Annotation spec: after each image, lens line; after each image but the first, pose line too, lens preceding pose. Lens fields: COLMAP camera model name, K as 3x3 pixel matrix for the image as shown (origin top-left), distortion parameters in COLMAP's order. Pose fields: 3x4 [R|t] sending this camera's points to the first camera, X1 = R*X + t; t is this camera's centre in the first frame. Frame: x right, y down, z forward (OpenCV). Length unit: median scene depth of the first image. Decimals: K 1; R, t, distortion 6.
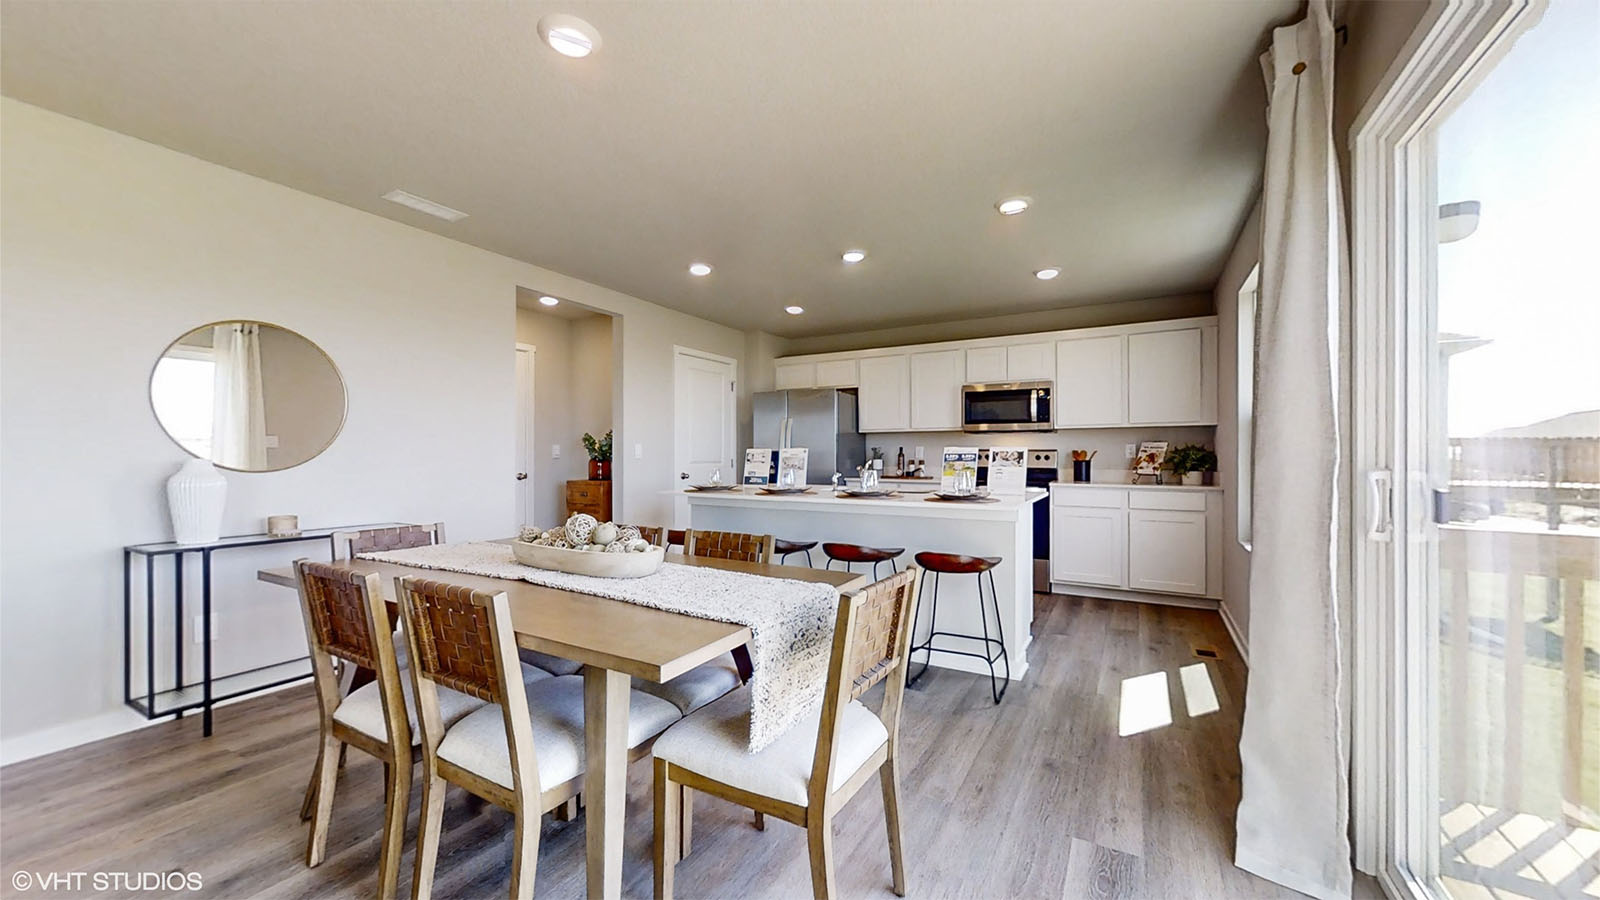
lens RADIAL K [[589.6, 0, 808.2], [0, 589.6, 449.0], [0, 0, 1]] dist [-0.001126, -0.000054]
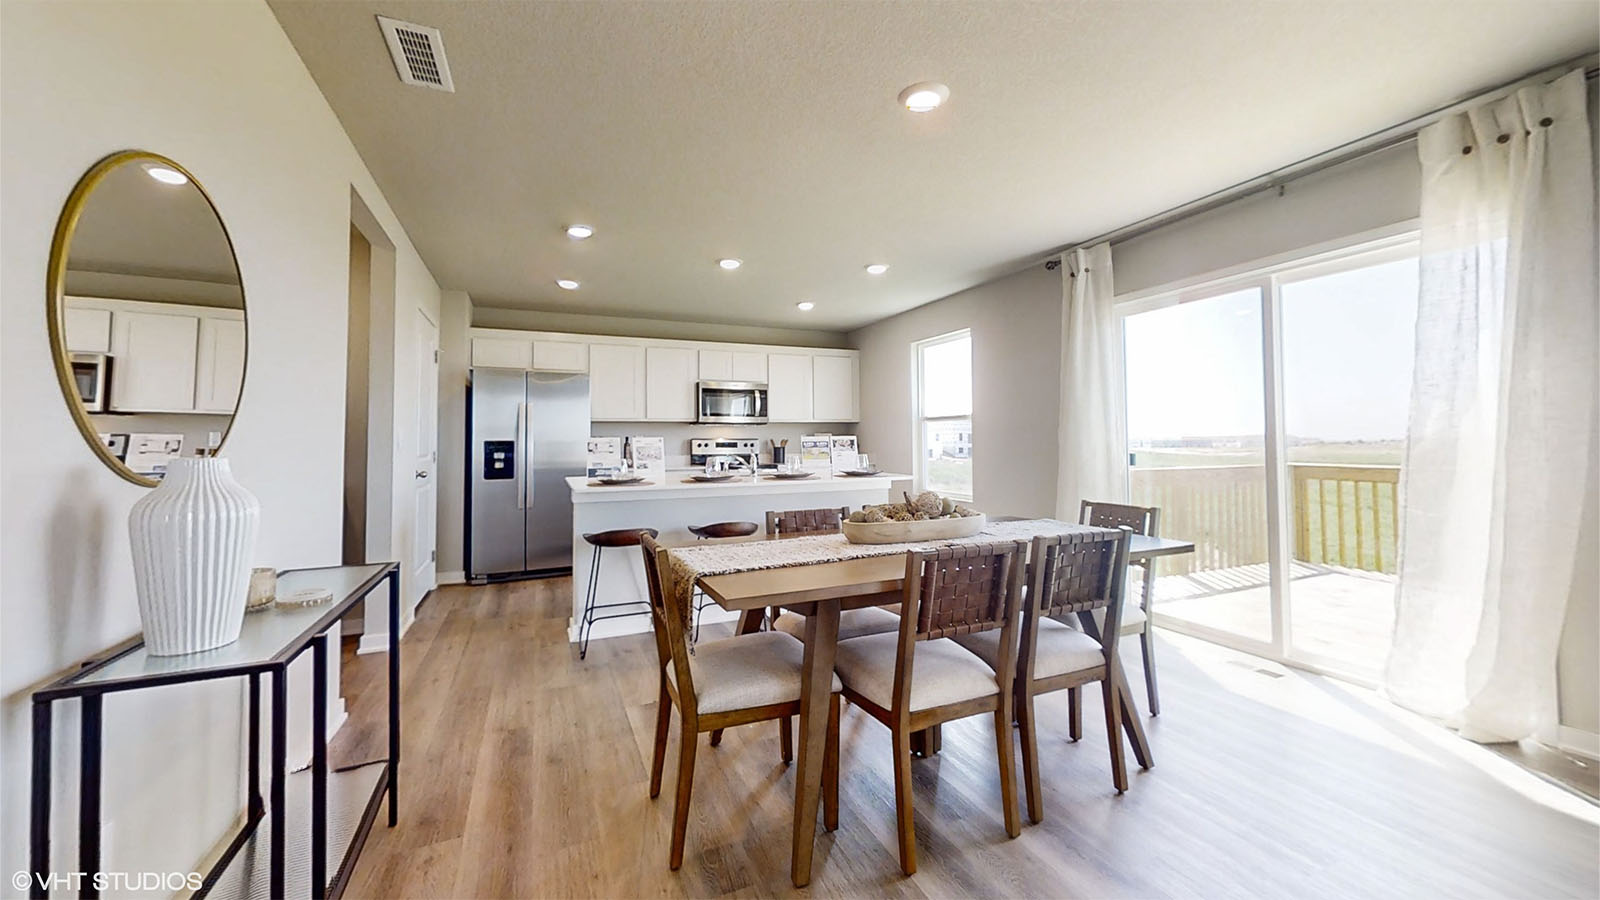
lens RADIAL K [[589.6, 0, 808.2], [0, 589.6, 449.0], [0, 0, 1]] dist [-0.001126, -0.000054]
pose [[0.592841, -0.015389, 0.805173, -0.564754], [0.001169, 0.999833, 0.018249, 0.000460], [-0.805319, -0.009878, 0.592759, 0.171344]]
